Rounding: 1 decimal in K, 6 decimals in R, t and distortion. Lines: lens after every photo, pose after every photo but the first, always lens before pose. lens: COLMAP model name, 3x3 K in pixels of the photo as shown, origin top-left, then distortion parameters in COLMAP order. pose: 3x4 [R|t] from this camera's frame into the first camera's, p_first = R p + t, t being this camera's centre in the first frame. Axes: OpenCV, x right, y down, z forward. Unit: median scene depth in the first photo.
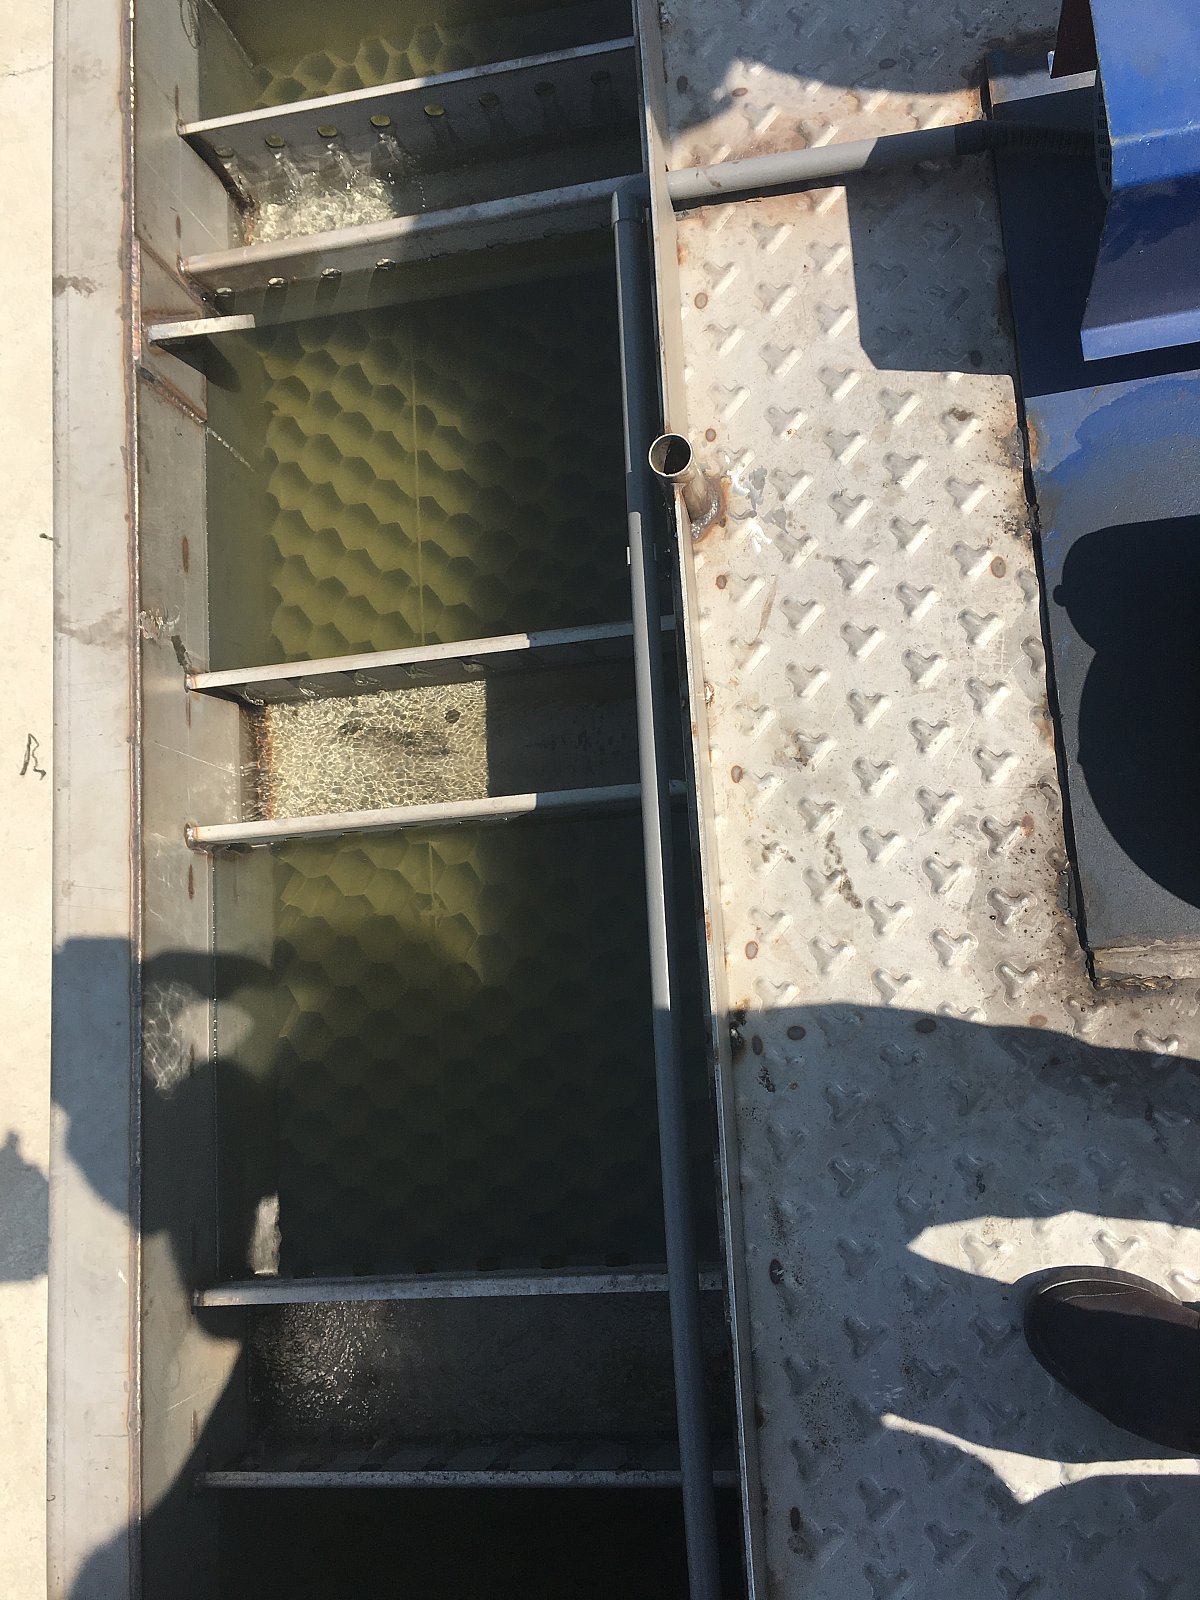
lens RADIAL K [[1322.5, 0, 608.3], [0, 1322.5, 794.9], [0, 0, 1]] dist [0.060953, -0.095573]
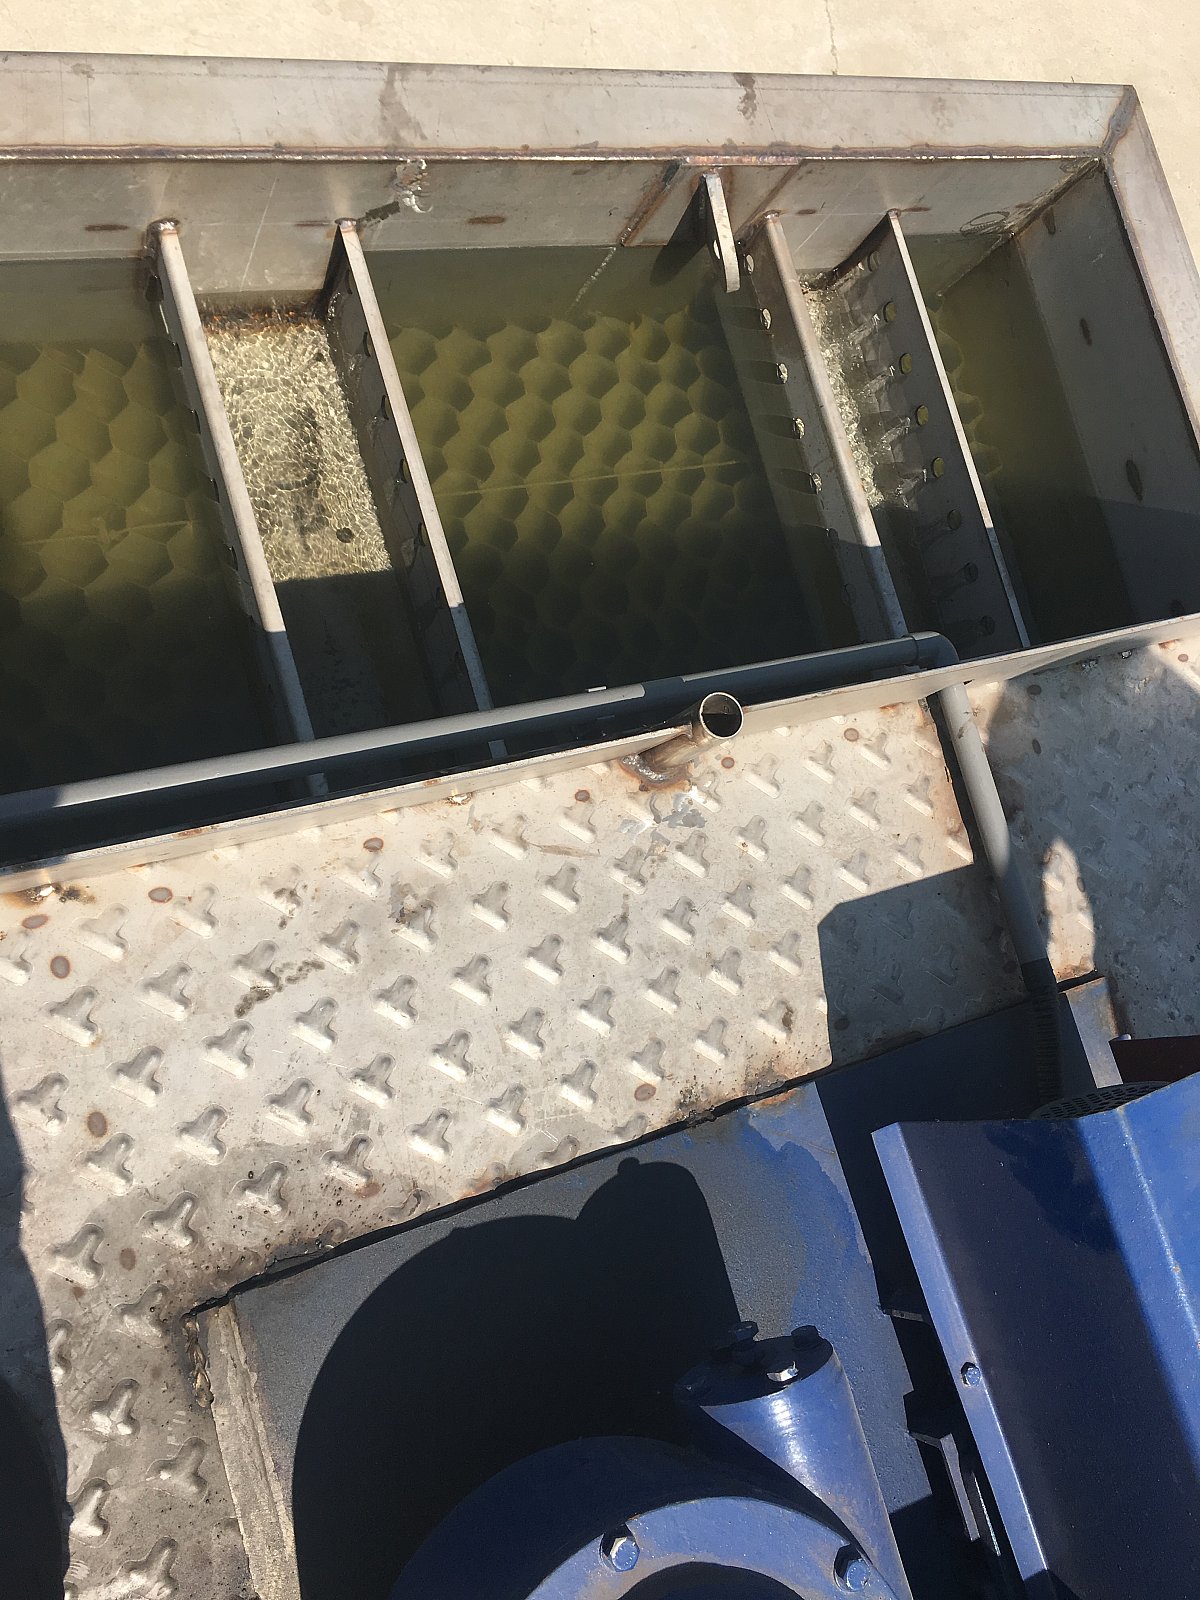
lens RADIAL K [[1322.5, 0, 608.3], [0, 1322.5, 794.9], [0, 0, 1]] dist [0.060953, -0.095573]
pose [[0.128772, 0.989742, 0.061880, 0.032406], [-0.945630, 0.141347, -0.292925, 0.086641], [-0.298666, -0.020795, 0.954131, 0.144915]]
